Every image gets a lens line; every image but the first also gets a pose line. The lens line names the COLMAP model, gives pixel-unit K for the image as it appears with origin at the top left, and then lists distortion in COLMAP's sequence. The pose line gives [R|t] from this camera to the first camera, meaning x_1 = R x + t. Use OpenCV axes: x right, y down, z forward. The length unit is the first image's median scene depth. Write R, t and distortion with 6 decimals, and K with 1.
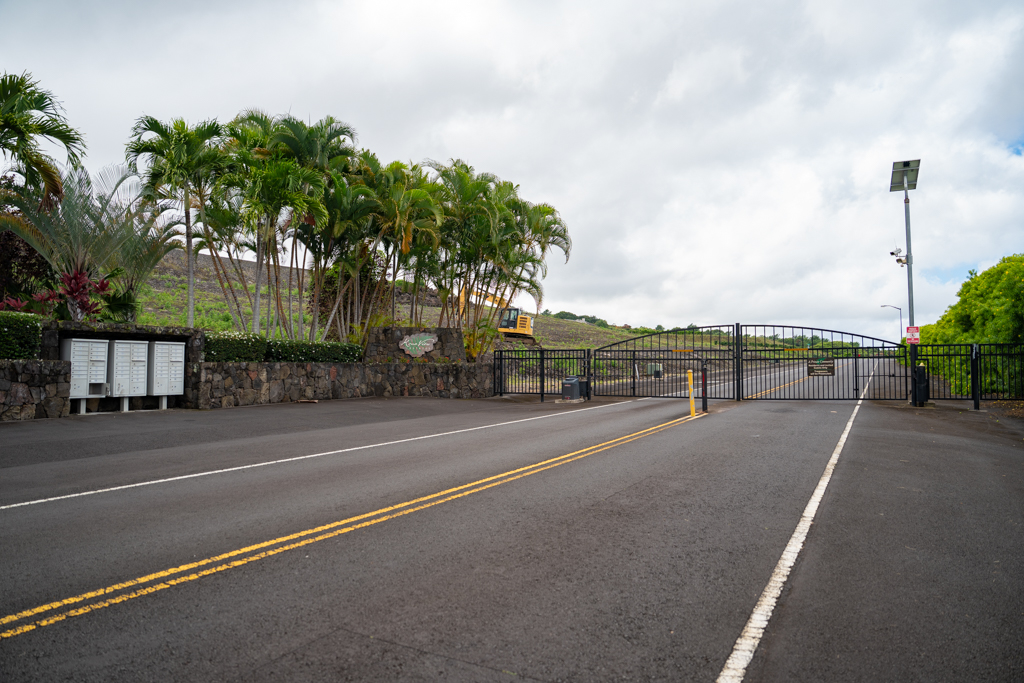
lens RADIAL K [[677.3, 0, 512.0], [0, 677.3, 341.5], [0, 0, 1]] dist [-0.106324, 0.059739]
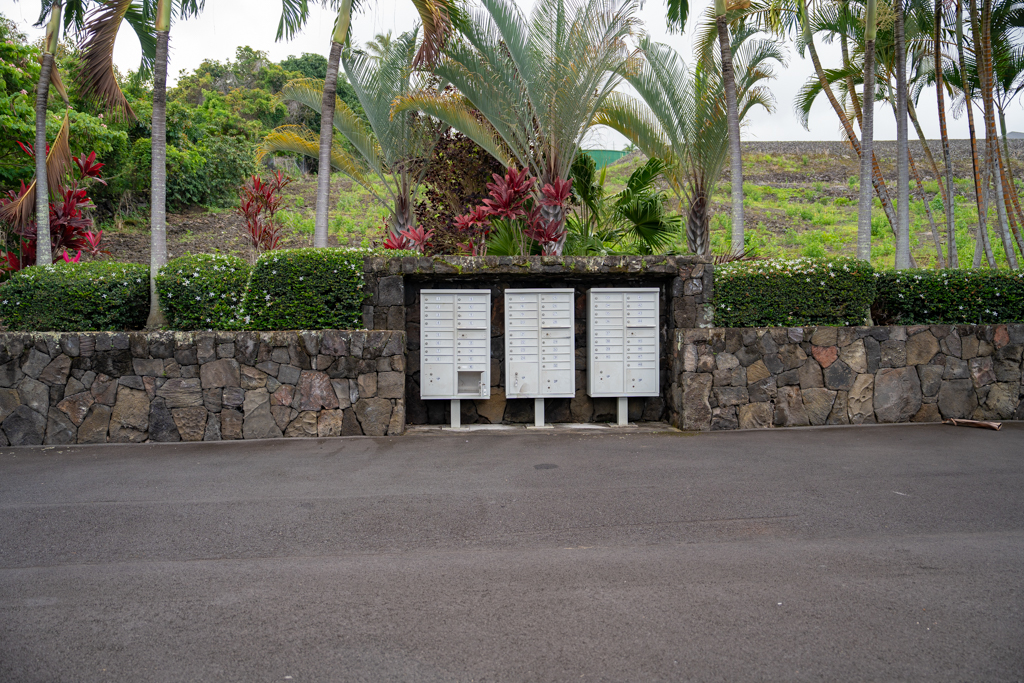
lens RADIAL K [[926.6, 0, 512.0], [0, 926.6, 341.5], [0, 0, 1]] dist [-0.001069, -0.002684]
pose [[0.524069, 0.007629, -0.851642, 0.017484], [0.041243, 0.998559, 0.034324, 0.013842], [0.850677, -0.053112, 0.522999, 0.587919]]
